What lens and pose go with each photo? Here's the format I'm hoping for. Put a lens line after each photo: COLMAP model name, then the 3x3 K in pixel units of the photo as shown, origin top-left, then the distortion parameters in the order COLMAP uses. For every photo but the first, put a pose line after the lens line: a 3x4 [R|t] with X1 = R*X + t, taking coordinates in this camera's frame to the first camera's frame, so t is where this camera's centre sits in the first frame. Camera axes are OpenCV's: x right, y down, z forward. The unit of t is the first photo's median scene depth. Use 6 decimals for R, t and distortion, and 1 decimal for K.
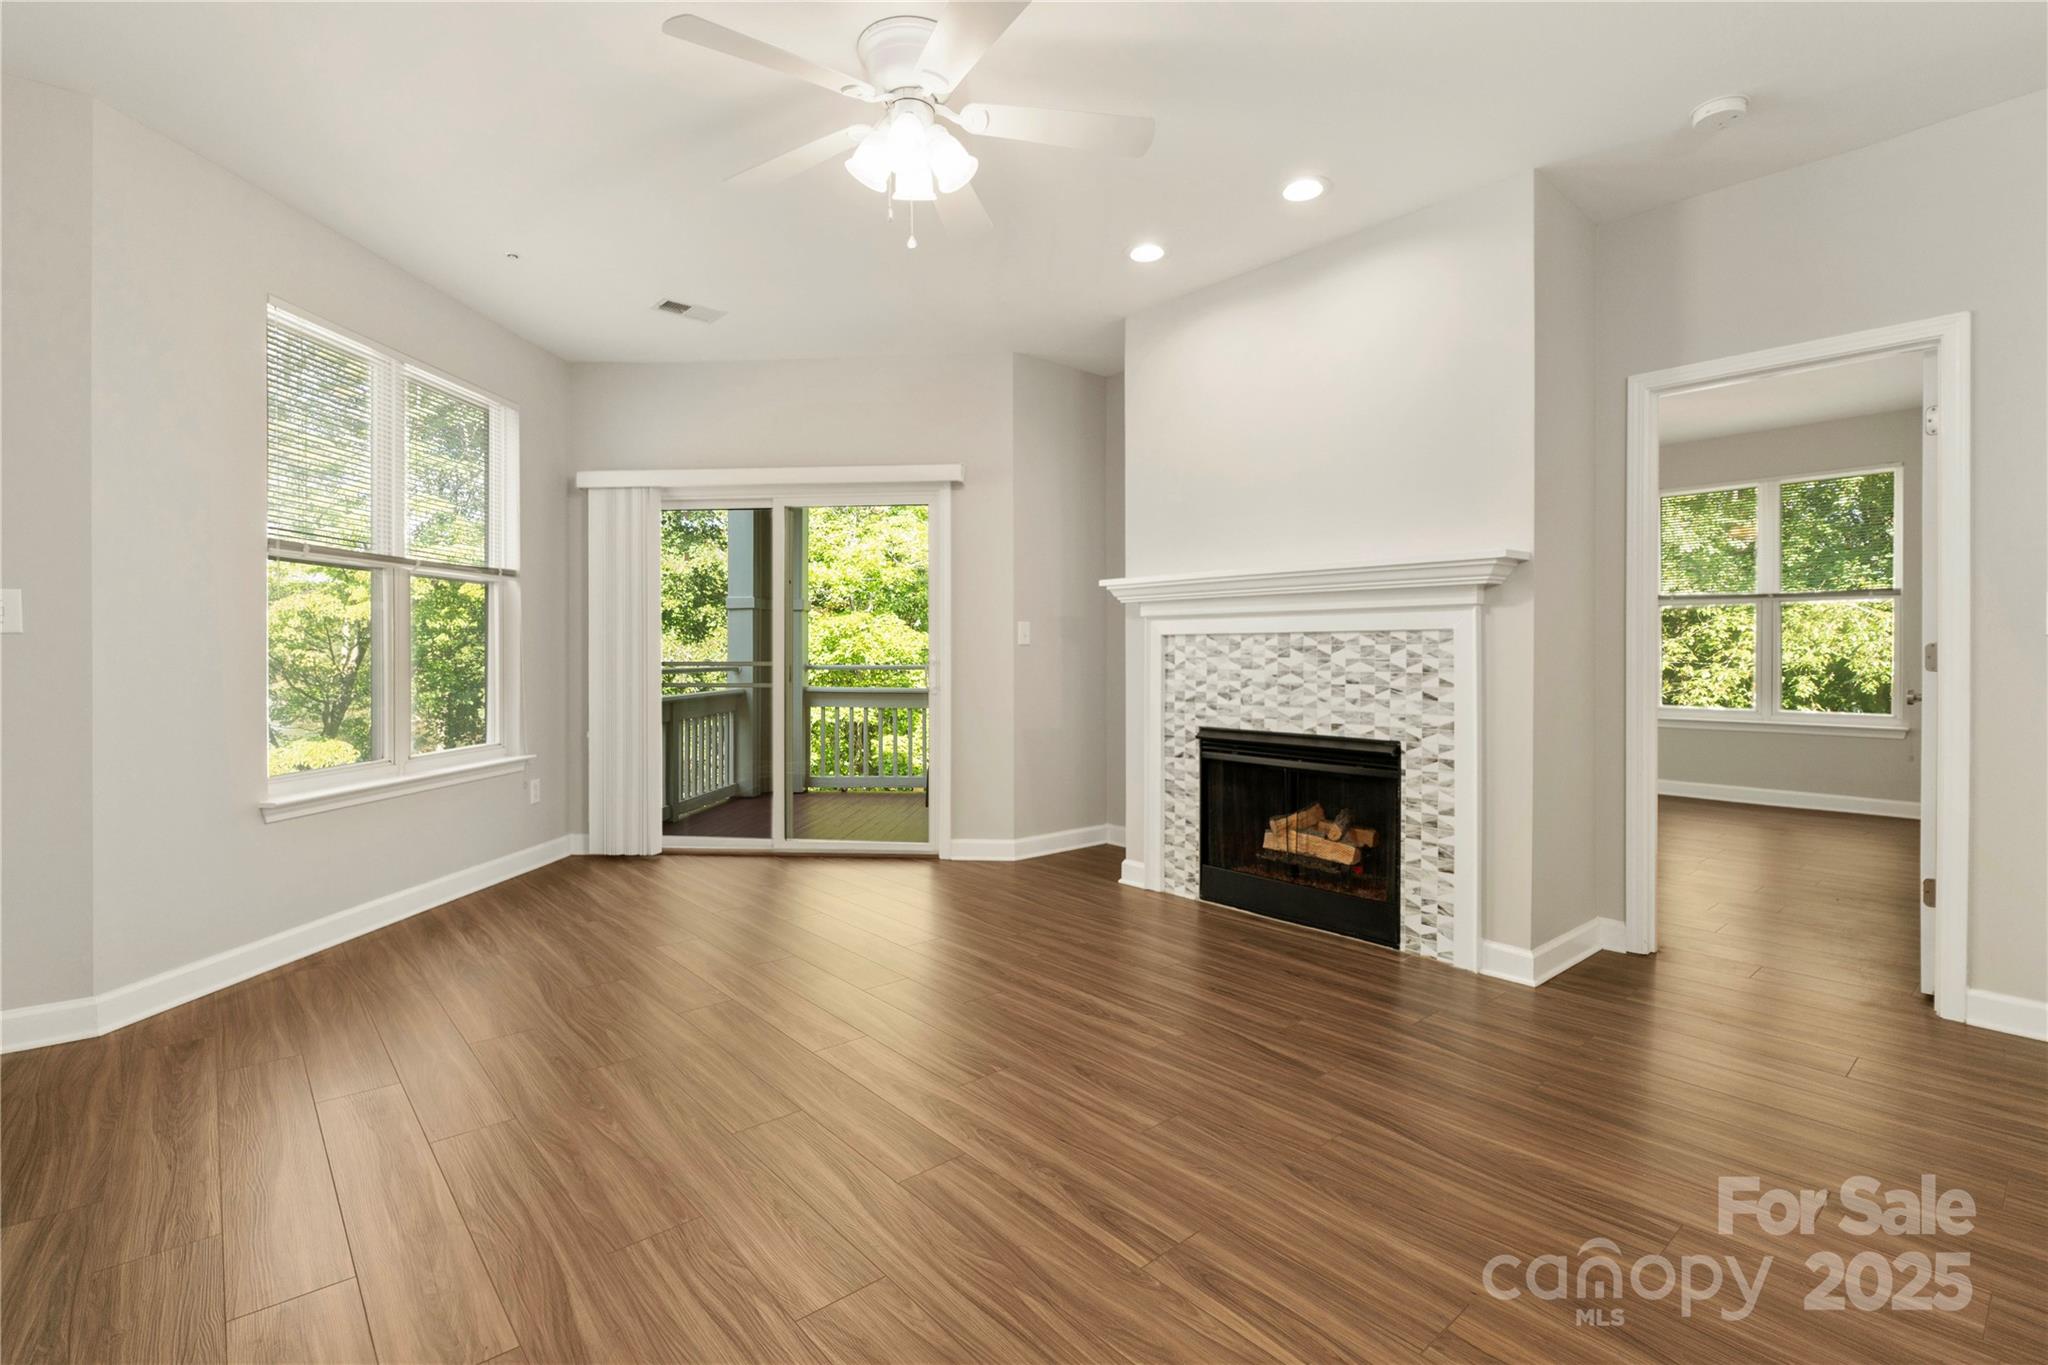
lens RADIAL K [[942.2, 0, 1003.6], [0, 942.2, 657.9], [0, 0, 1]] dist [-0.002378, -0.000482]
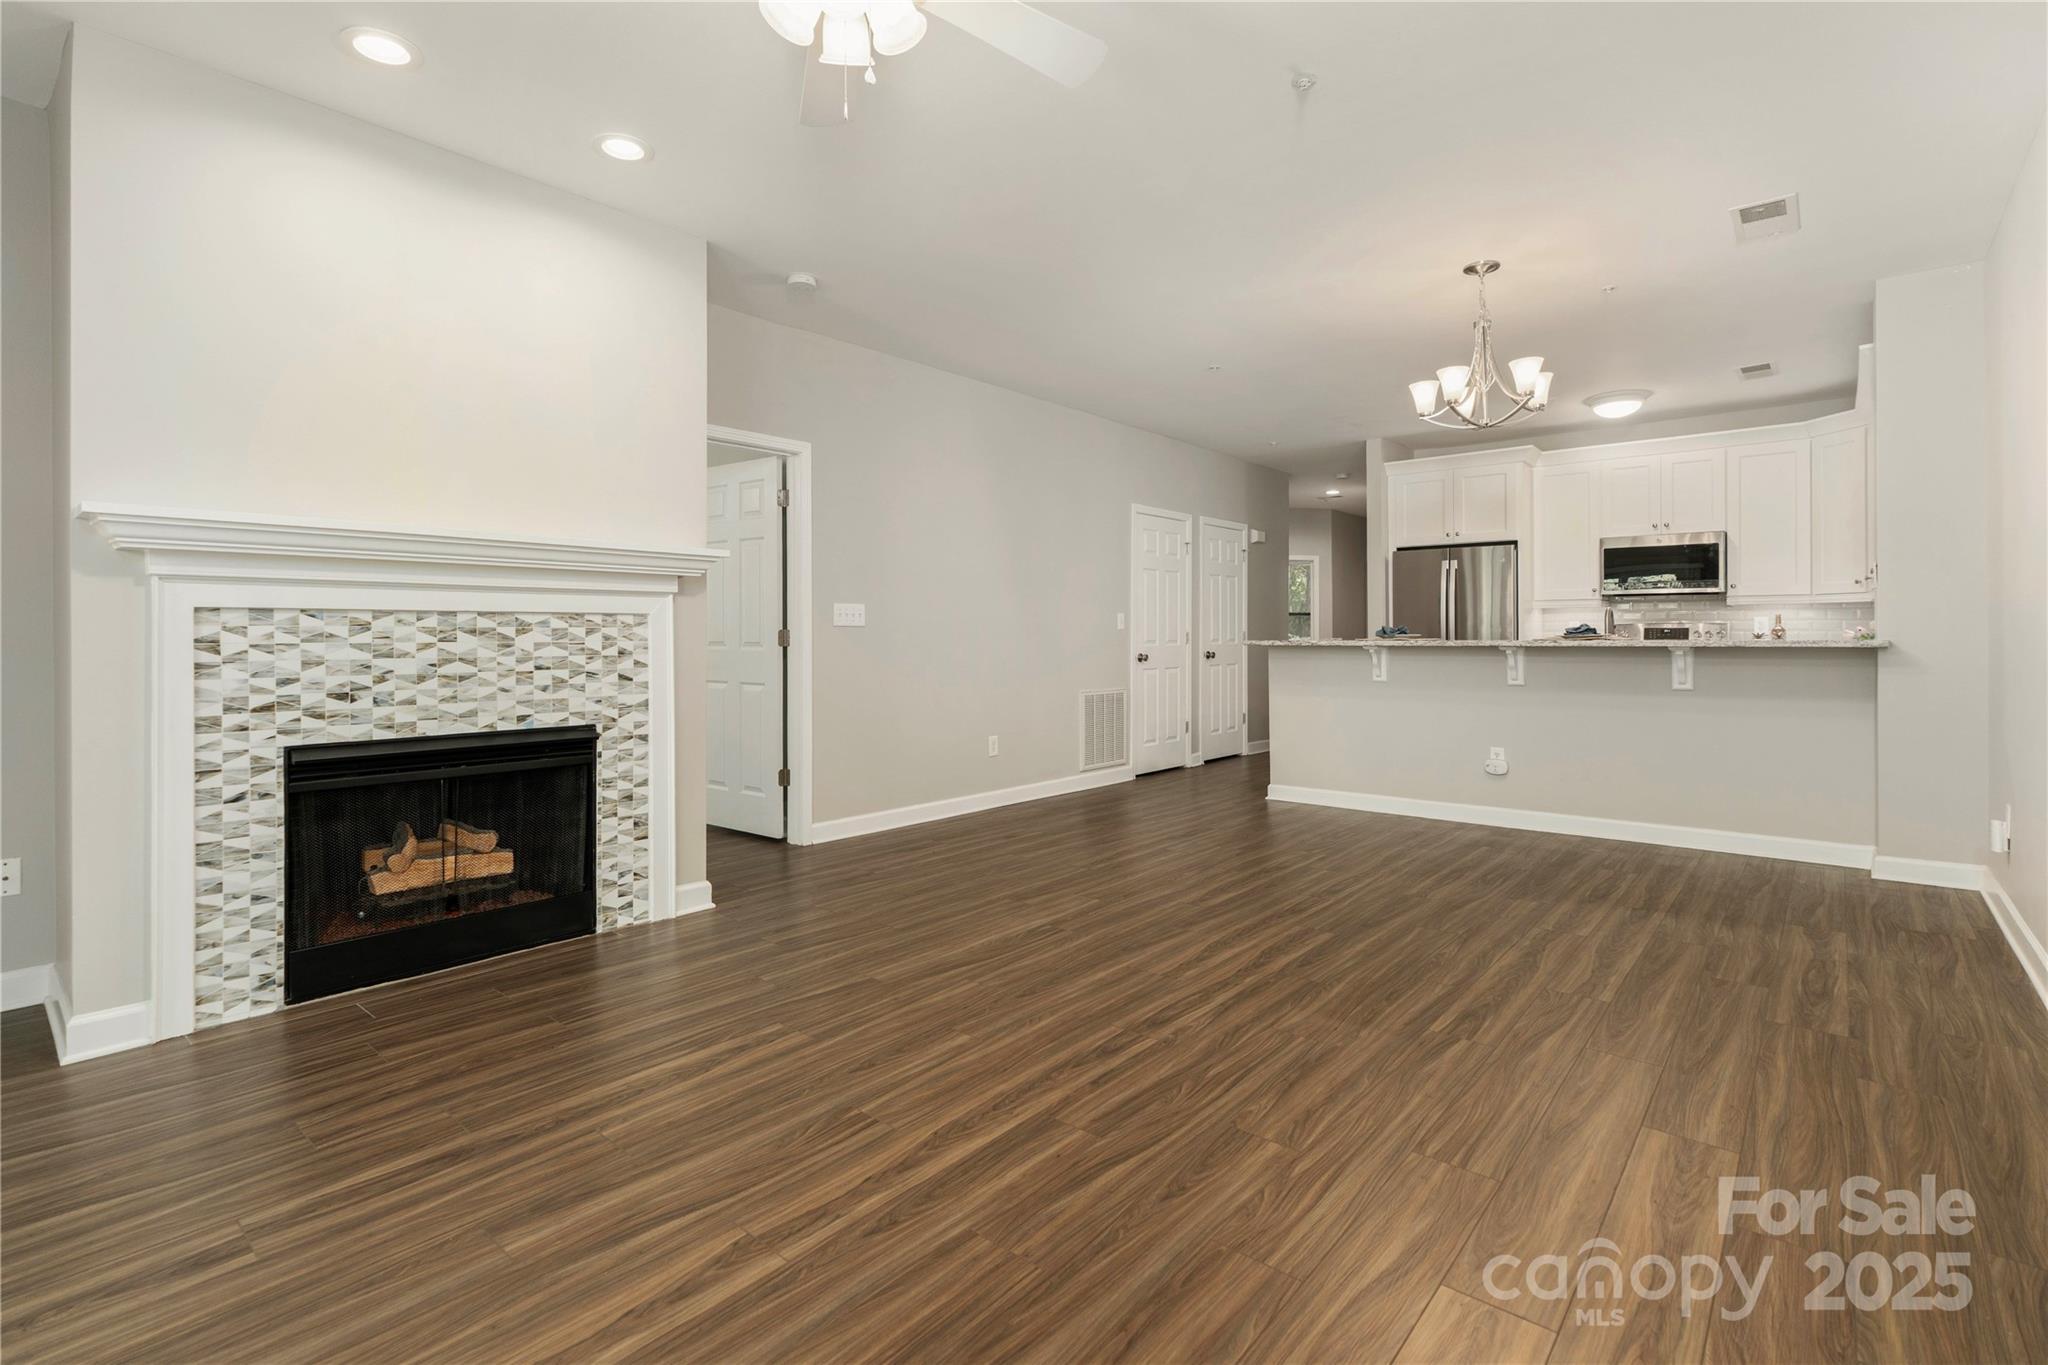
lens RADIAL K [[958.2, 0, 1026.2], [0, 958.2, 632.3], [0, 0, 1]] dist [0.002864, -0.000078]
pose [[-0.161012, 0.002520, 0.986949, -0.623879], [0.006765, 0.999976, -0.001450, -0.004341], [-0.986929, 0.006443, -0.161026, 0.673500]]
